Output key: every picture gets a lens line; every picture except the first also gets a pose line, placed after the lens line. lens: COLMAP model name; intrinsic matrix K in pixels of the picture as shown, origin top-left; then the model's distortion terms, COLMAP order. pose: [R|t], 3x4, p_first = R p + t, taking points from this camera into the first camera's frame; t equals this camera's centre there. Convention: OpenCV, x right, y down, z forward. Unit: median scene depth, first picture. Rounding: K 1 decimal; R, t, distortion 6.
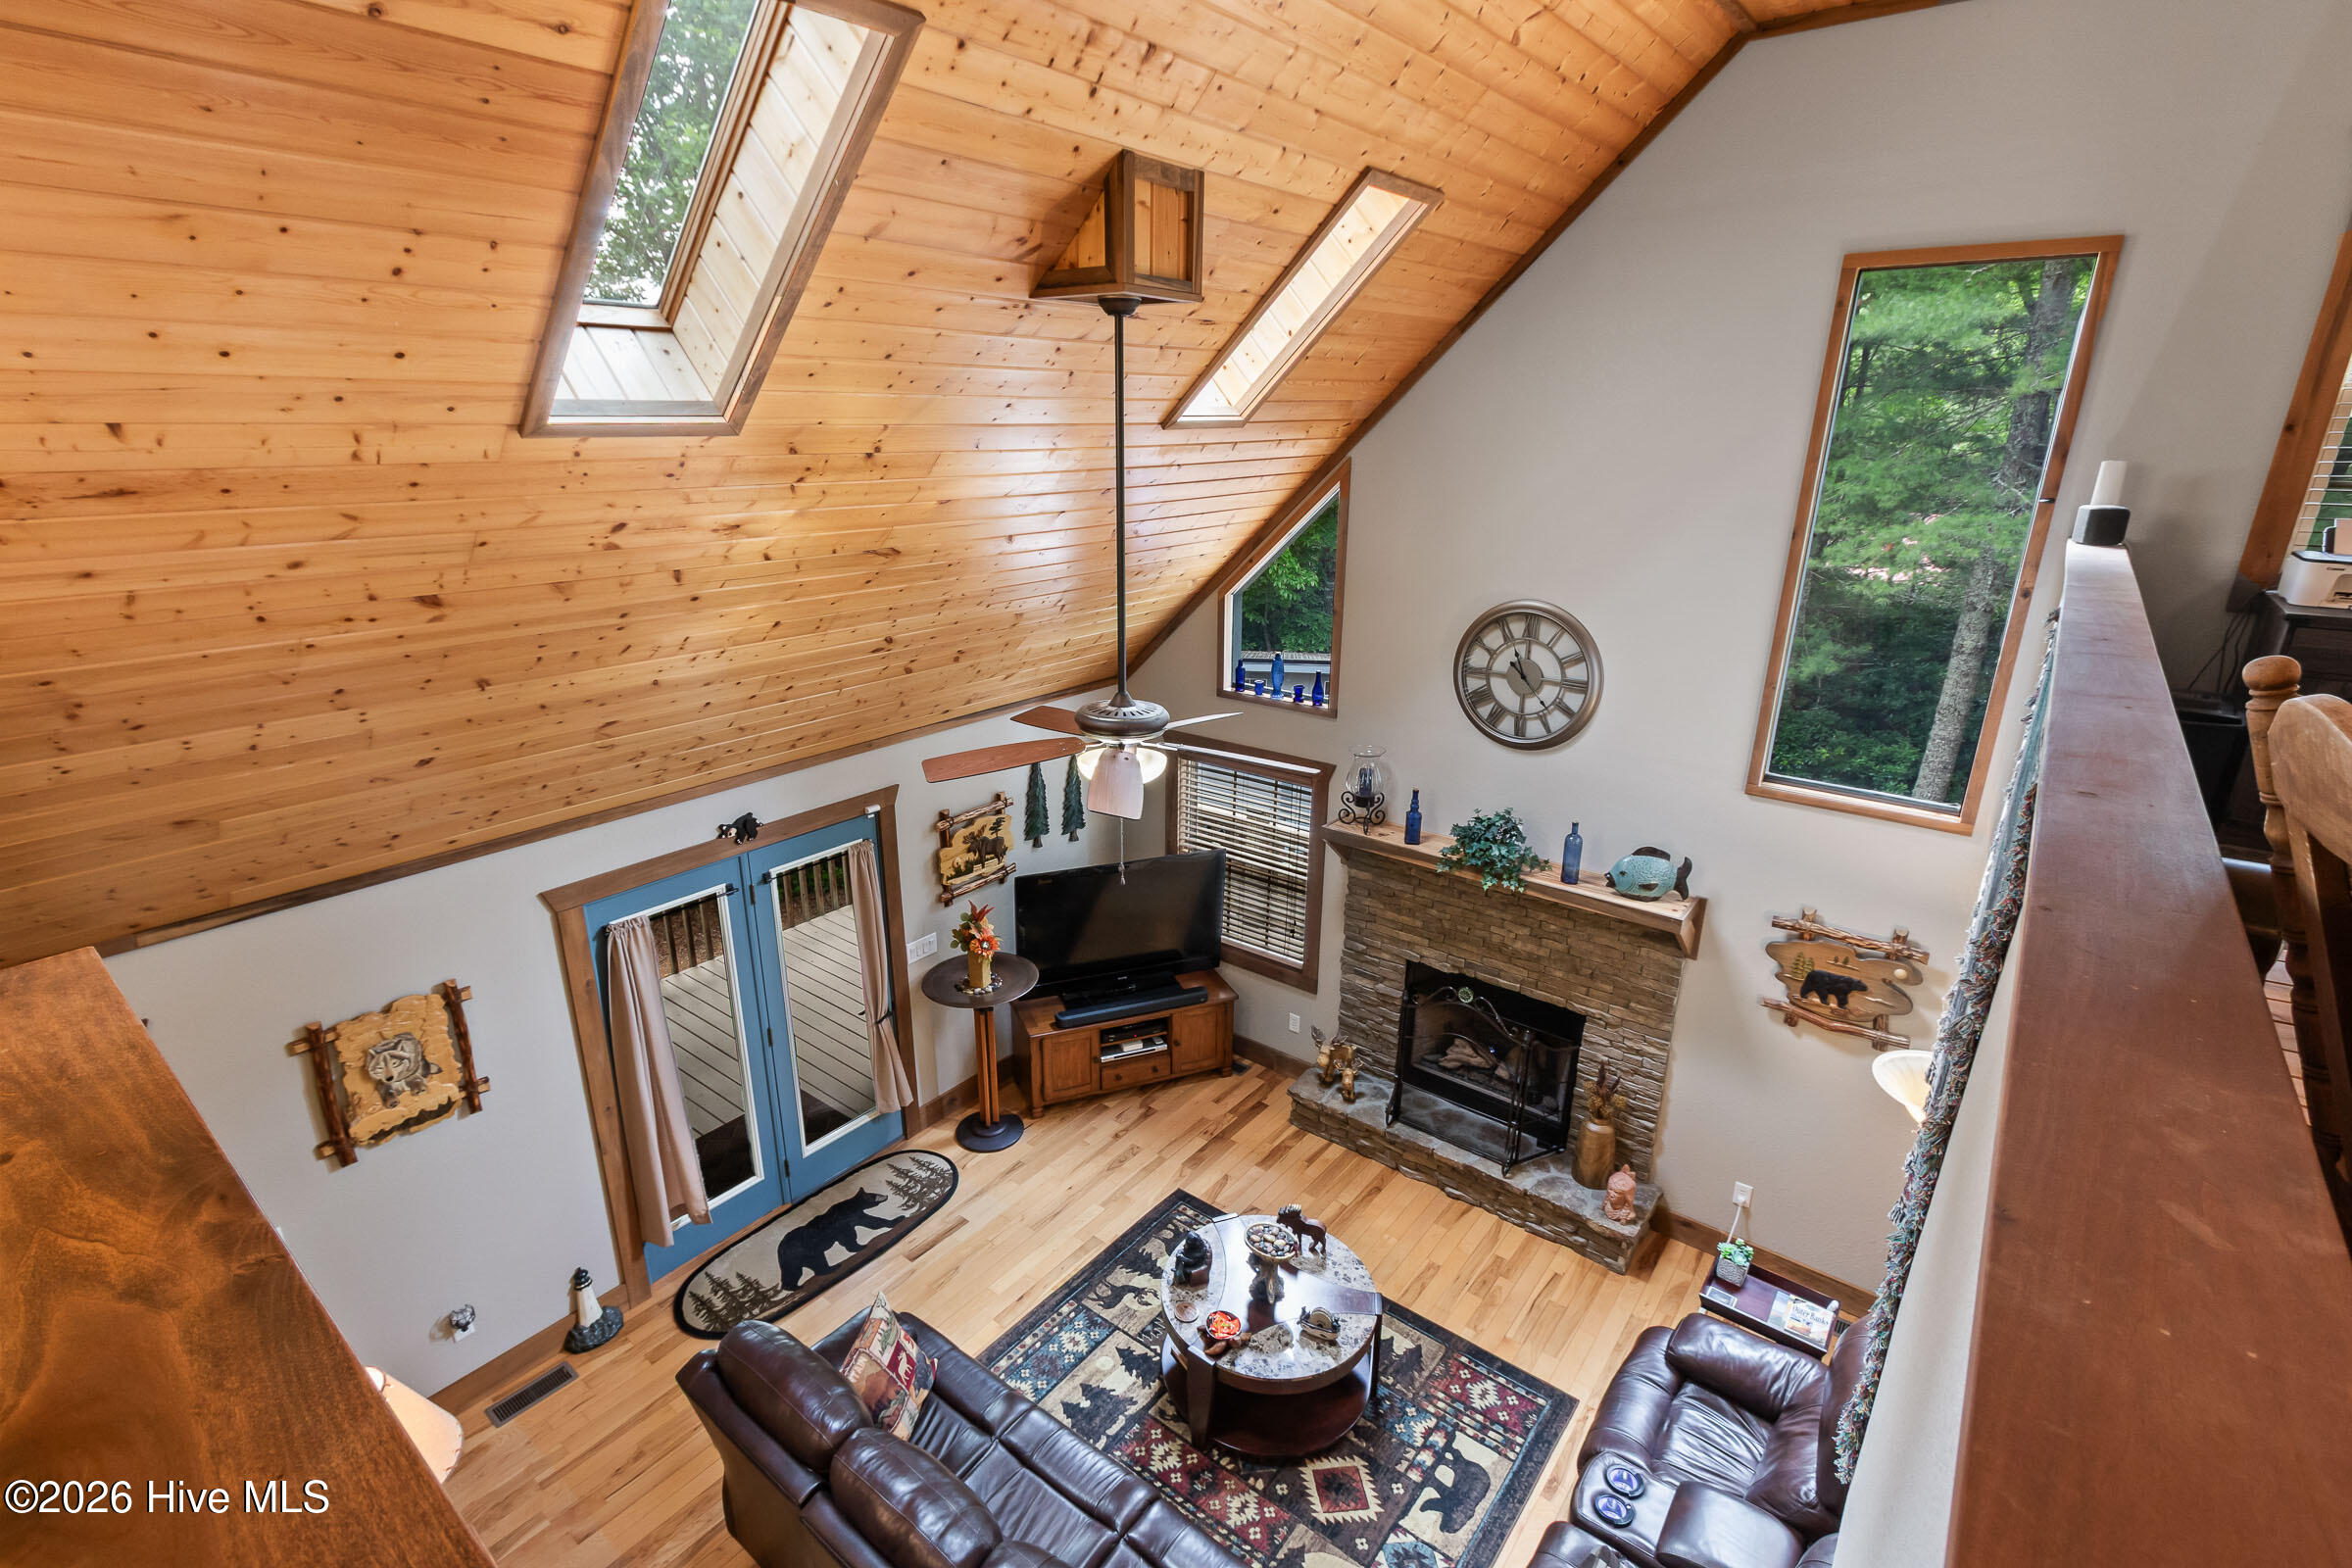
lens RADIAL K [[1094.3, 0, 1140.3], [0, 1094.3, 784.2], [0, 0, 1]] dist [0.007595, -0.000097]
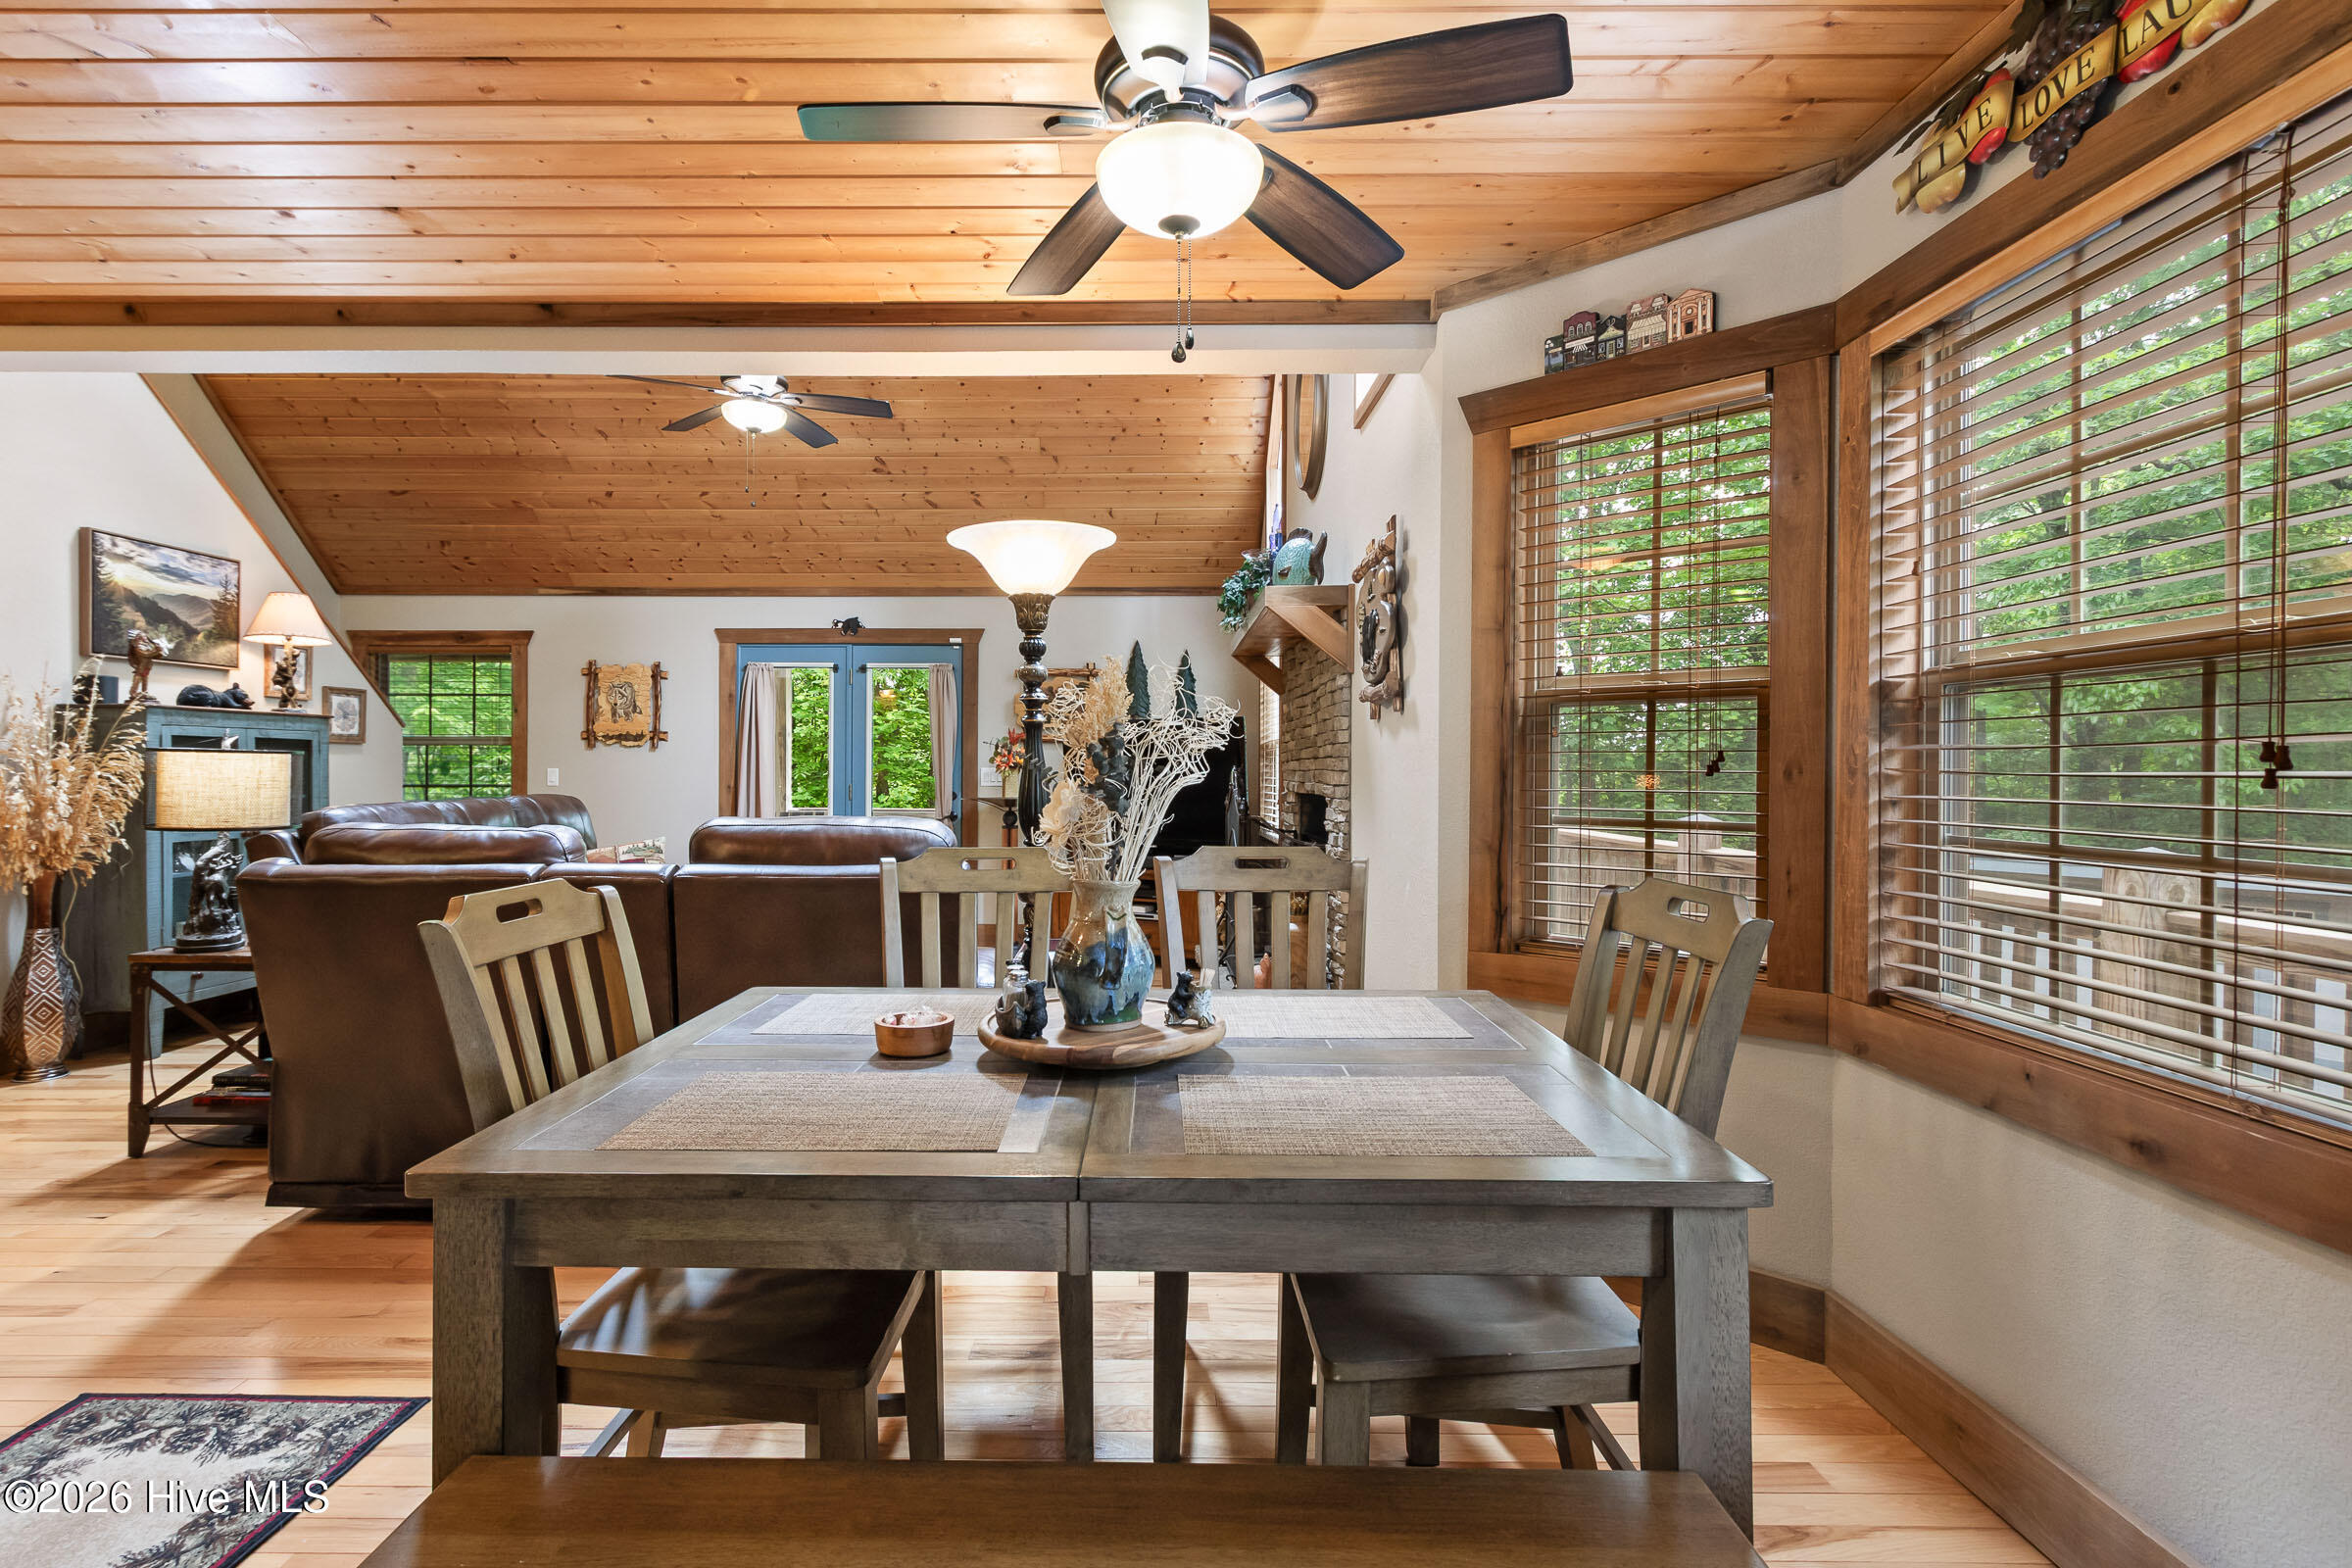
lens RADIAL K [[1127.1, 0, 1131.4], [0, 1127.1, 784.8], [0, 0, 1]] dist [0.005548, 0.000149]
pose [[0.627099, 0.012348, -0.778842, 1.093297], [-0.248487, 0.950804, -0.185001, 0.447834], [0.738242, 0.309546, 0.599317, 0.475370]]
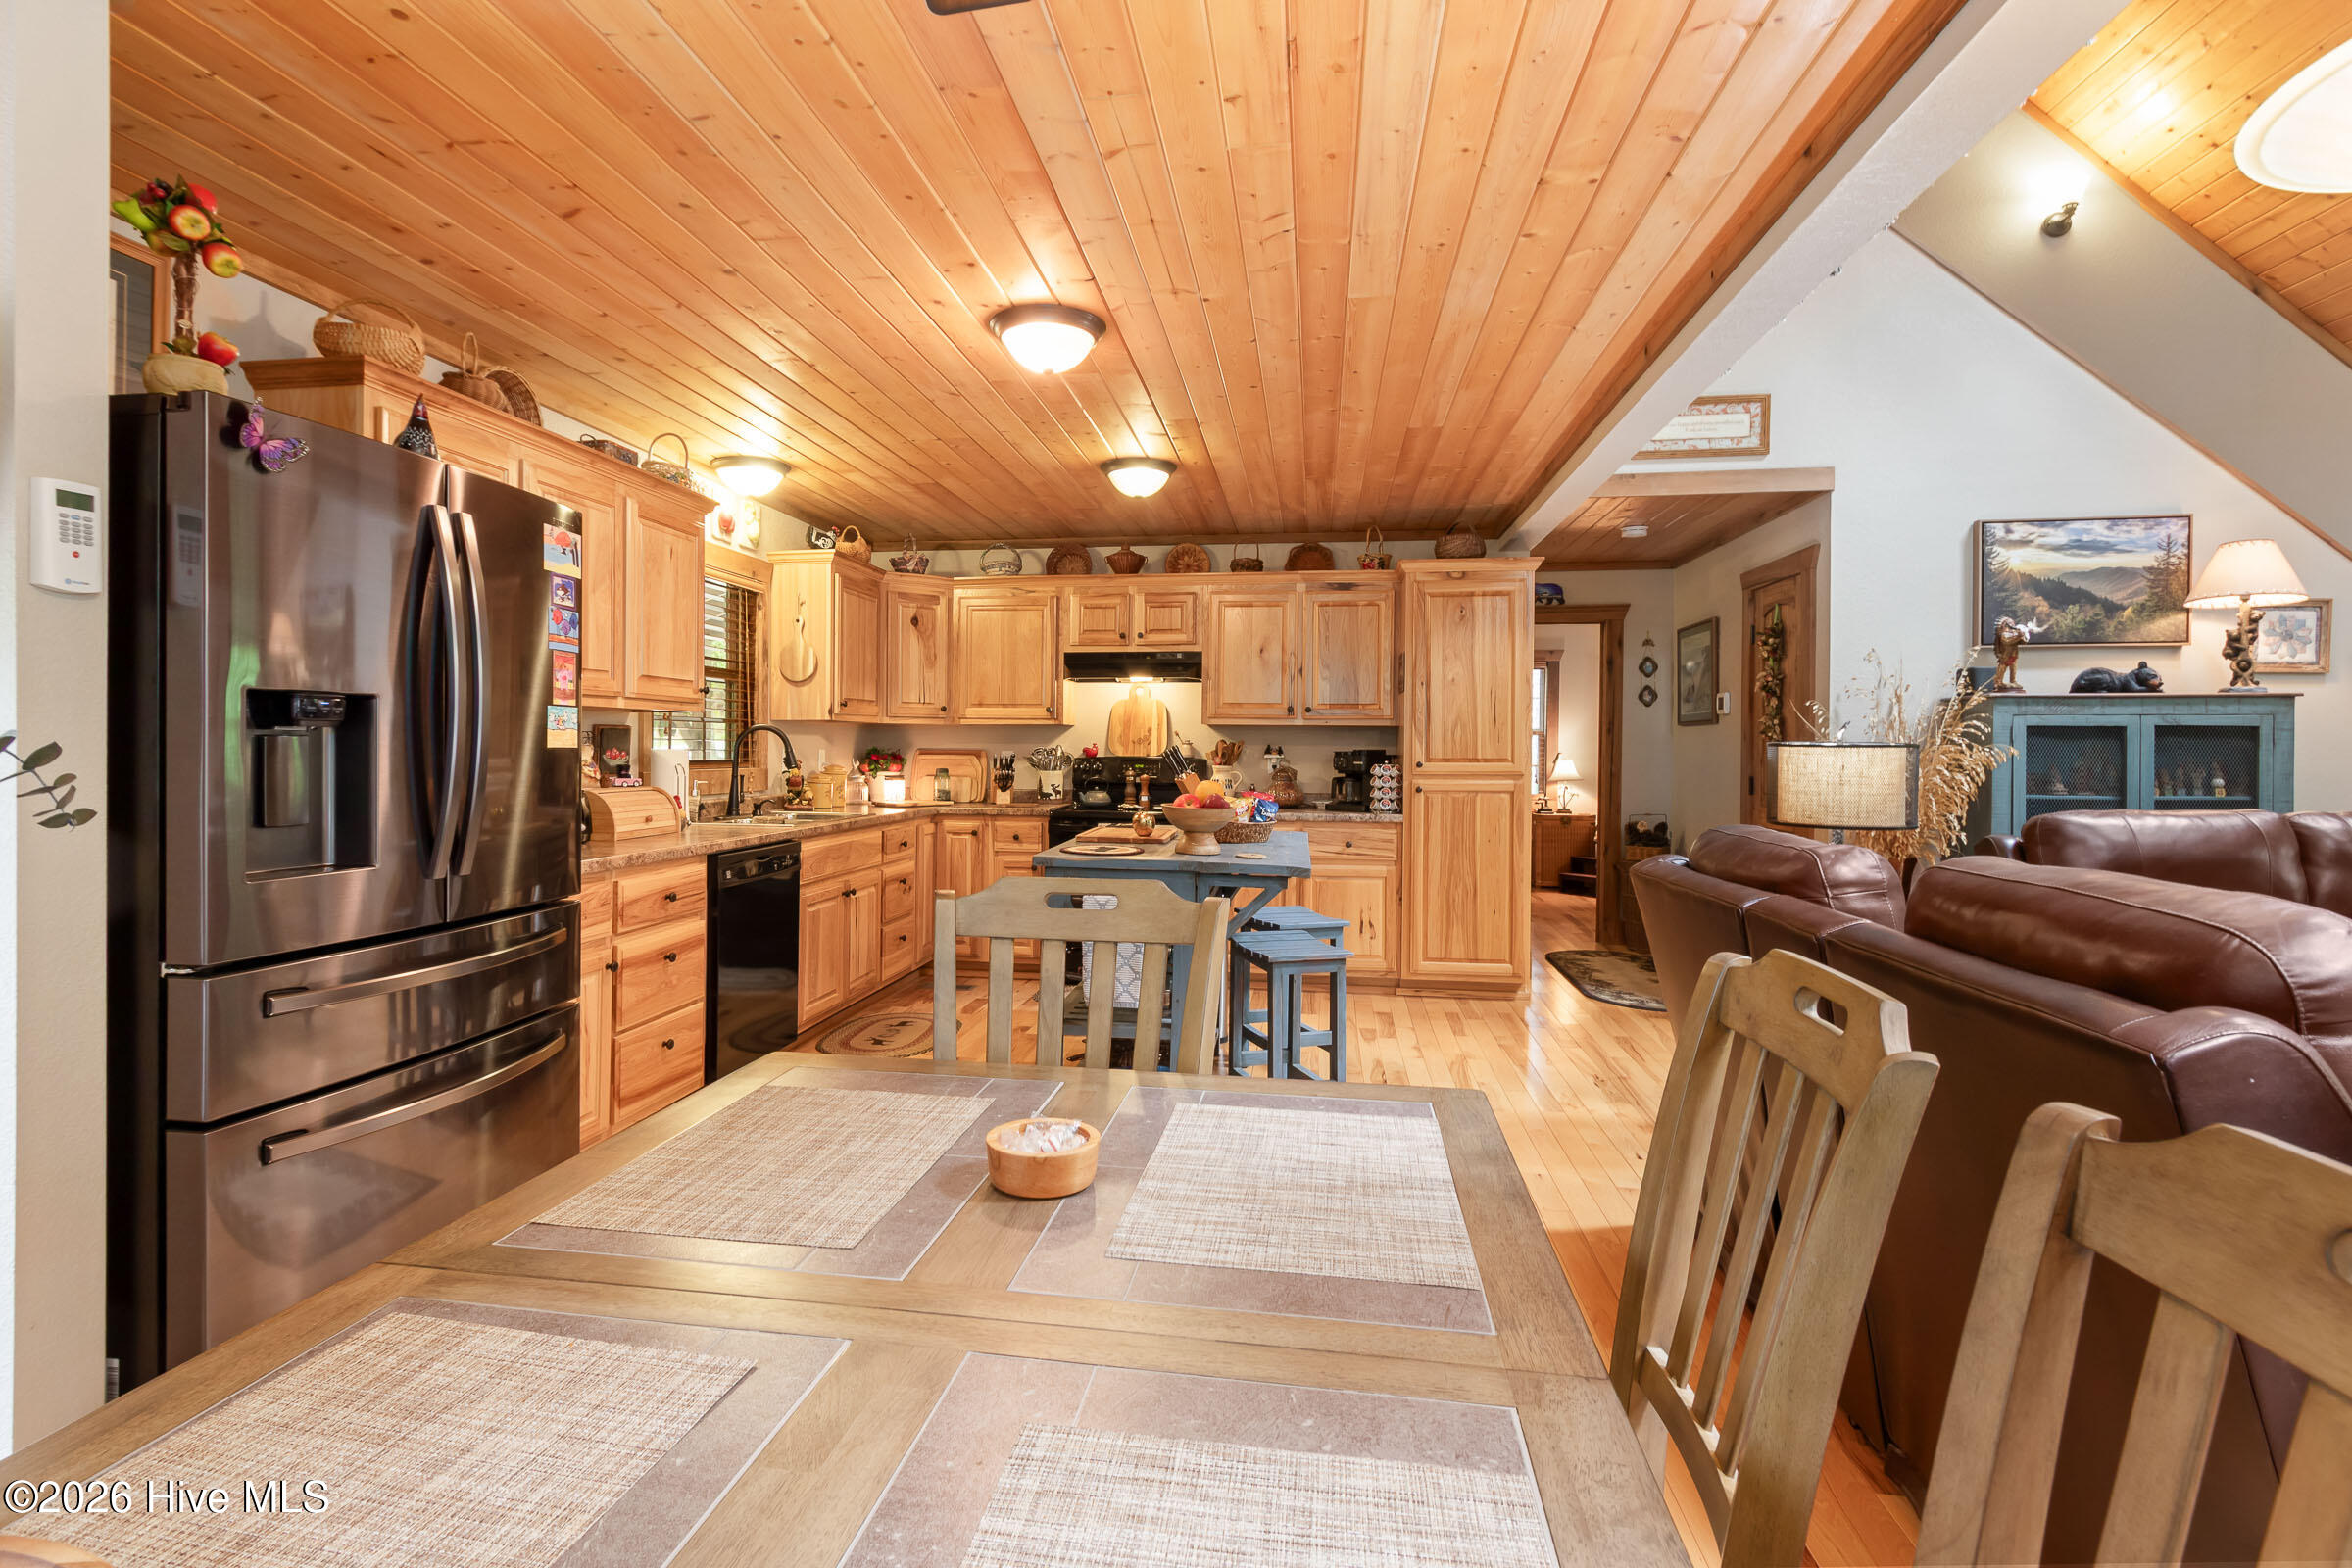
lens RADIAL K [[1124.9, 0, 1135.6], [0, 1124.9, 754.2], [0, 0, 1]] dist [-0.001385, -0.000391]
pose [[-0.864710, -0.001110, -0.502270, 0.884198], [-0.163464, 0.946179, 0.279329, 0.318407], [0.474928, 0.323642, -0.818352, 0.842273]]
